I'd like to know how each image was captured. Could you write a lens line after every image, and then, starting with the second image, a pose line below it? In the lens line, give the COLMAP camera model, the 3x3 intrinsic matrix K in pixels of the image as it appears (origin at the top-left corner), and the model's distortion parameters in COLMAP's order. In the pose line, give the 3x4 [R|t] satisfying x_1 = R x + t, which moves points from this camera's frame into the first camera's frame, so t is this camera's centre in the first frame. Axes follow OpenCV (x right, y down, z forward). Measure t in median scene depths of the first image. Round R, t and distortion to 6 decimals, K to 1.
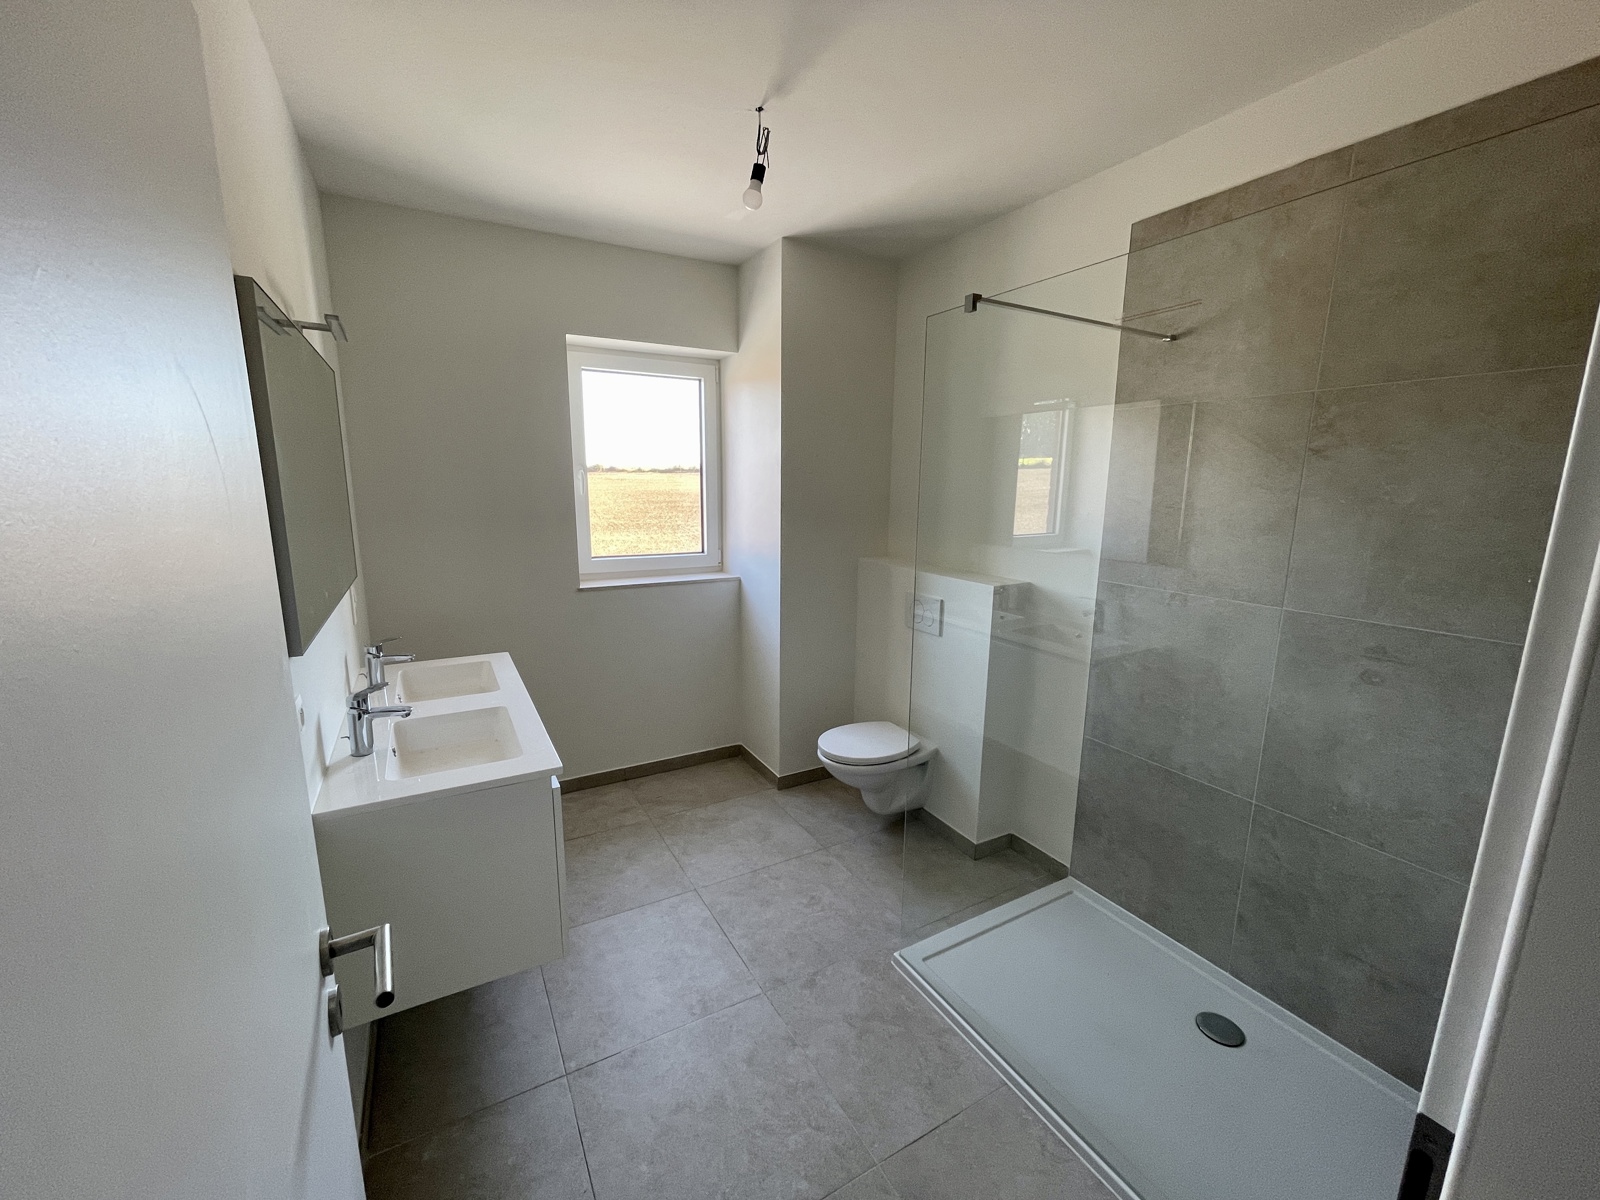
lens RADIAL K [[646.6, 0, 802.1], [0, 646.6, 602.8], [0, 0, 1]] dist [-0.002507, 0.000276]
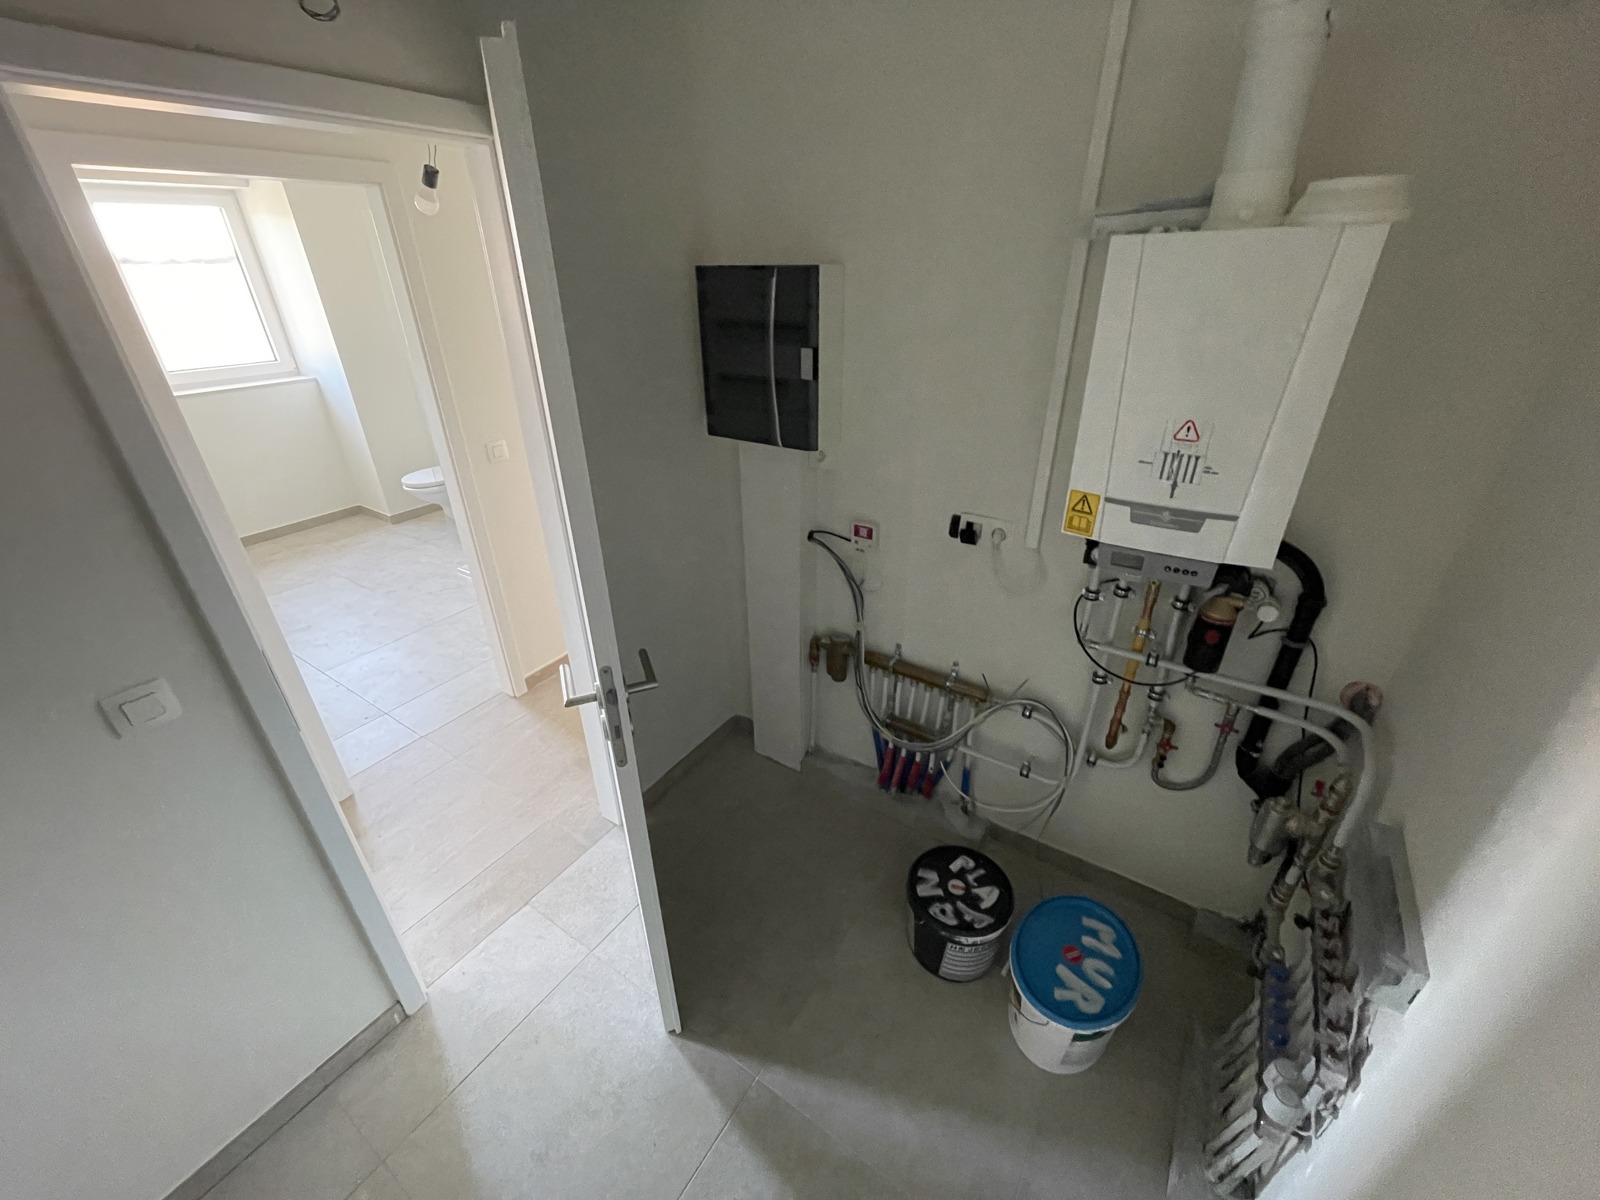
lens RADIAL K [[646.6, 0, 801.1], [0, 646.6, 605.2], [0, 0, 1]] dist [-0.002507, 0.000276]
pose [[0.891545, -0.231578, 0.389254, 0.172374], [0.103040, 0.940576, 0.323573, 0.075605], [-0.441056, -0.248371, 0.862428, -0.718590]]
